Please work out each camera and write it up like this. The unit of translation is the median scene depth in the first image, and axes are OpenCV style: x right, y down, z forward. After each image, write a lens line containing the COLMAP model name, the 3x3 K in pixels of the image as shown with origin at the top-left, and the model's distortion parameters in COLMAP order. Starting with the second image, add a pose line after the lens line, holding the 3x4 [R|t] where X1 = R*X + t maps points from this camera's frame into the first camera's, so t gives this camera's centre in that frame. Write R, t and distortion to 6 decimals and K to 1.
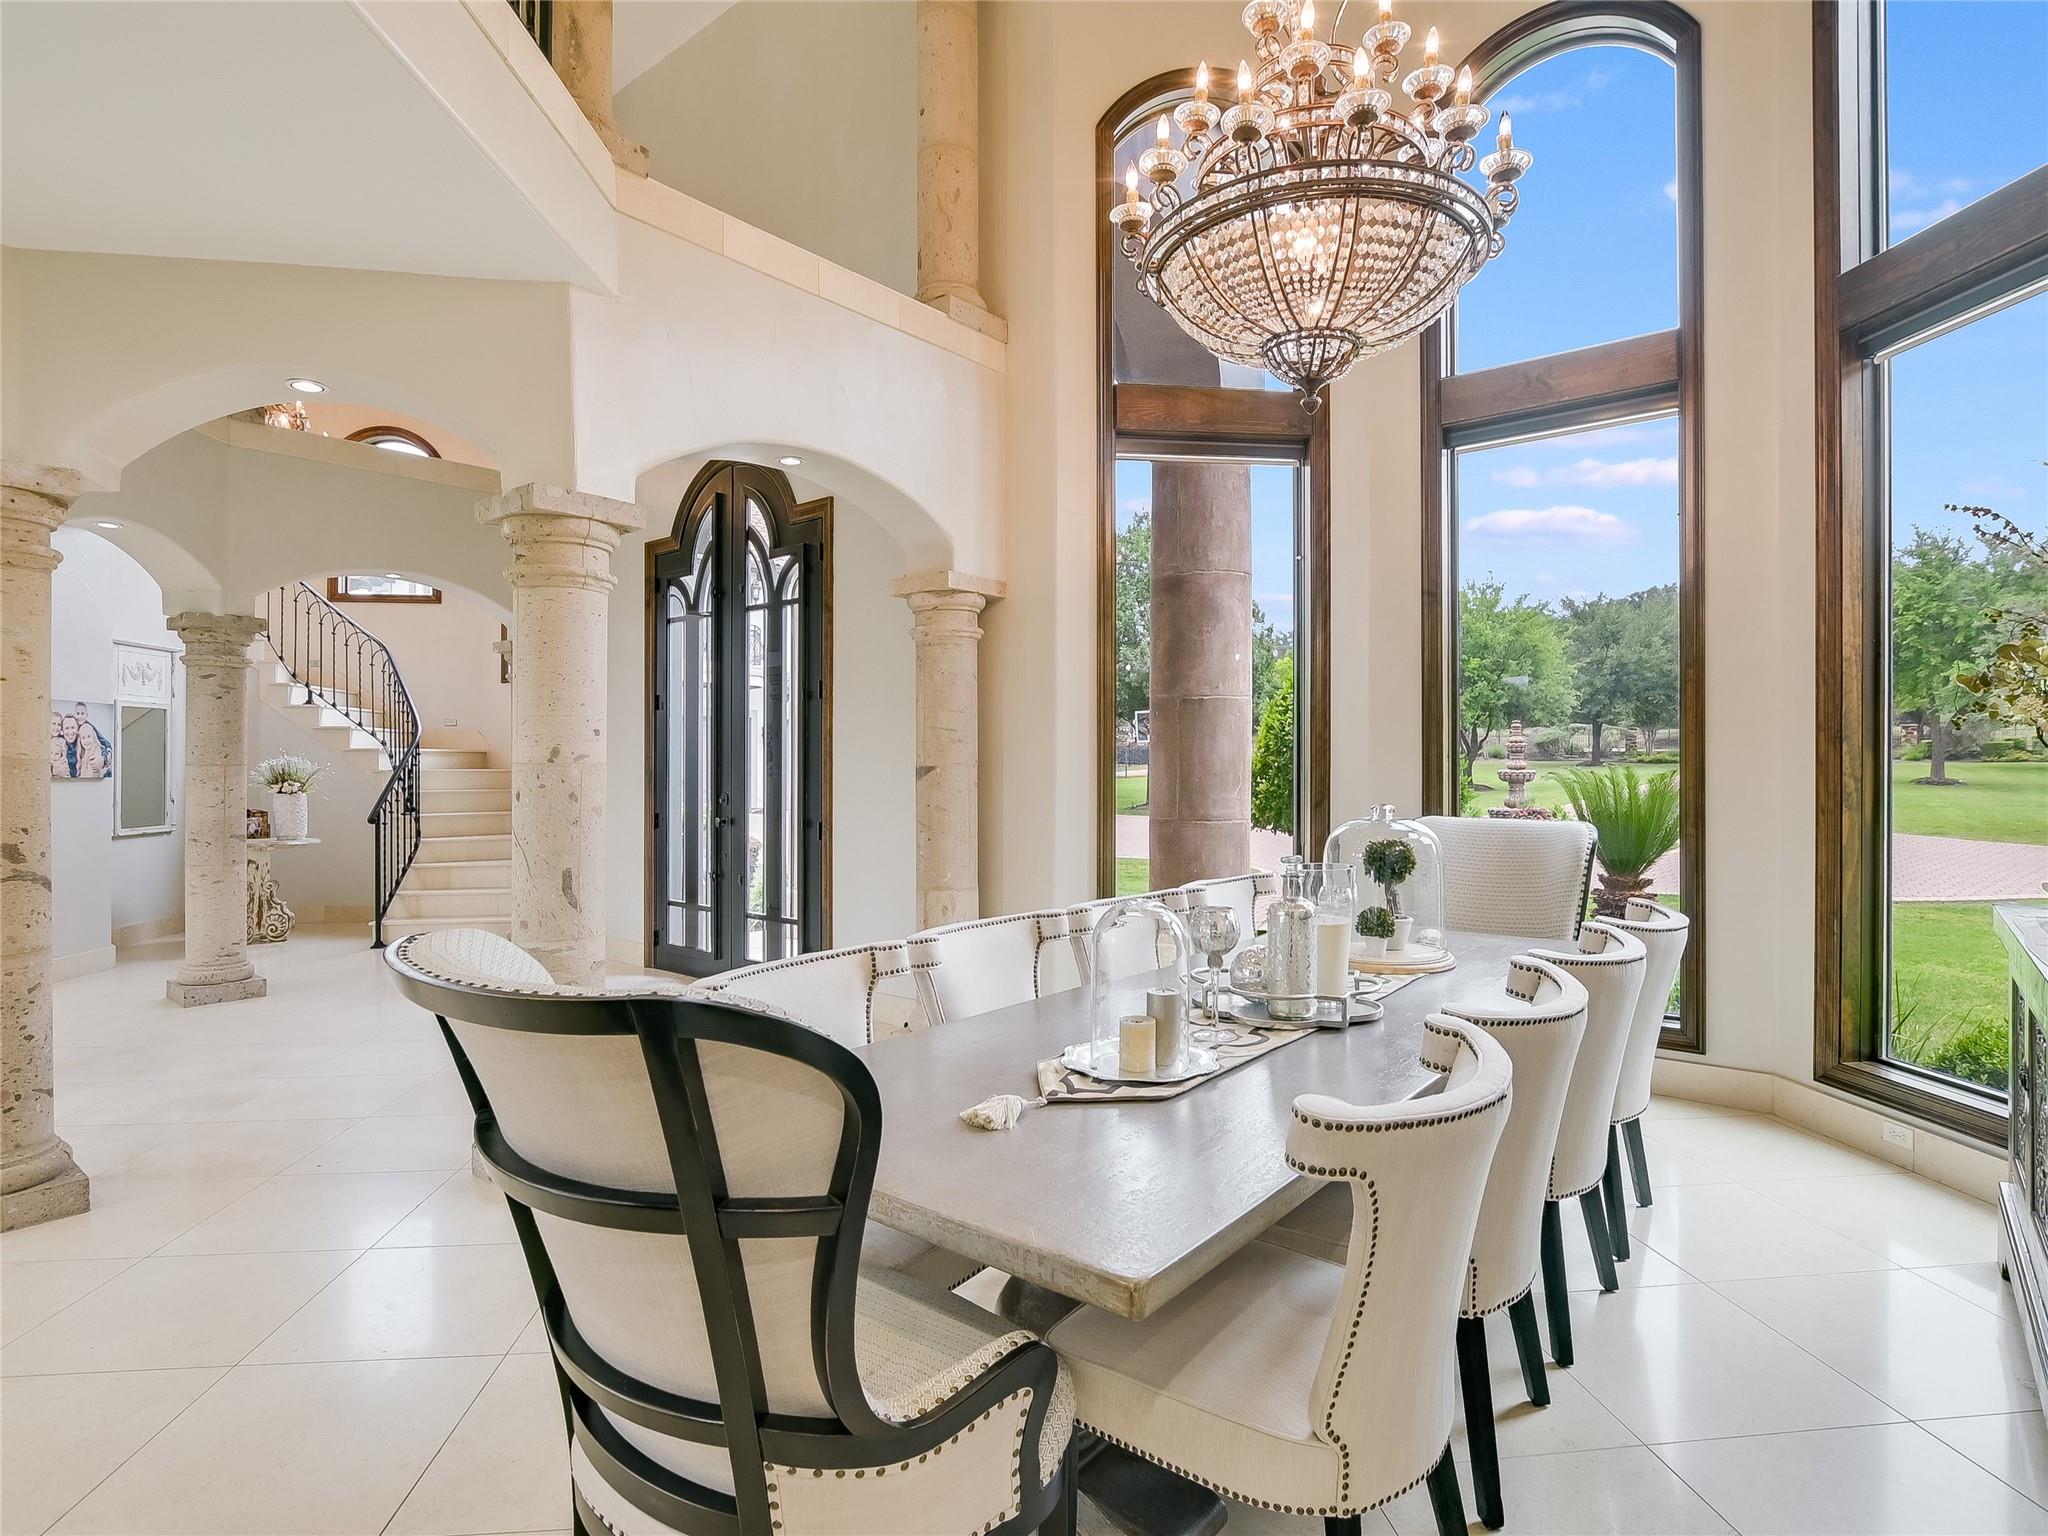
lens RADIAL K [[1070.0, 0, 1024.0], [0, 1070.0, 768.0], [0, 0, 1]] dist [-0.017879, 0.000342]
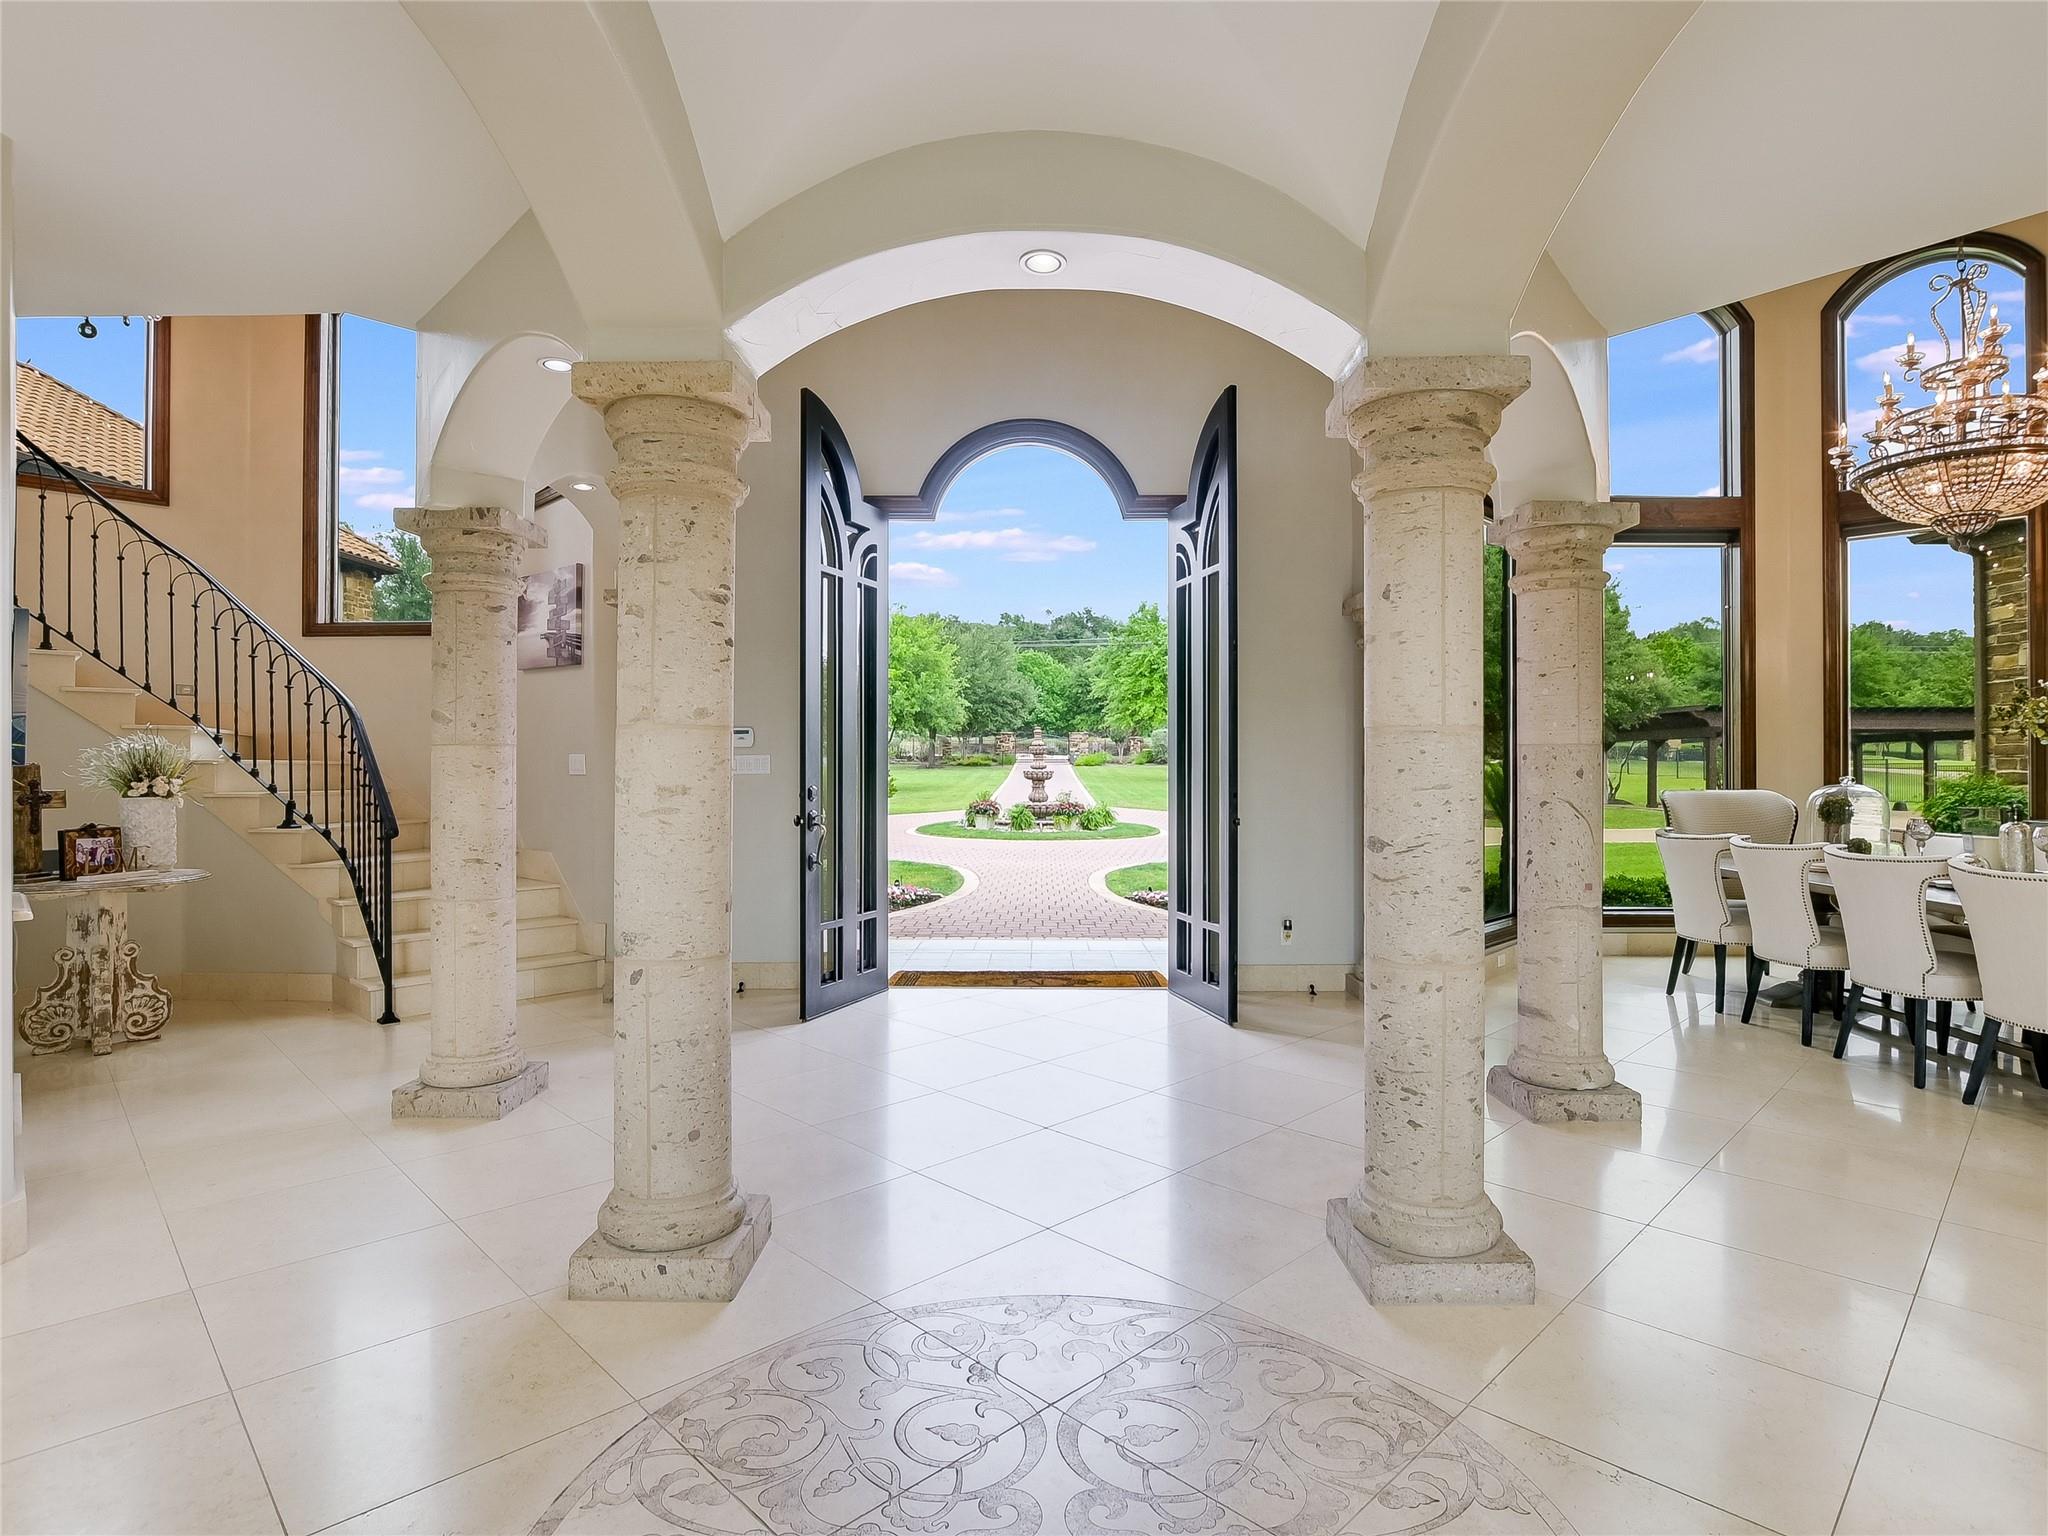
lens RADIAL K [[1070.0, 0, 1024.0], [0, 1070.0, 768.0], [0, 0, 1]] dist [-0.017879, 0.000342]
pose [[0.779623, 0.002472, 0.626244, -0.691125], [-0.001033, 0.999996, -0.002662, 0.008902], [-0.626248, 0.001428, 0.779622, 0.214618]]
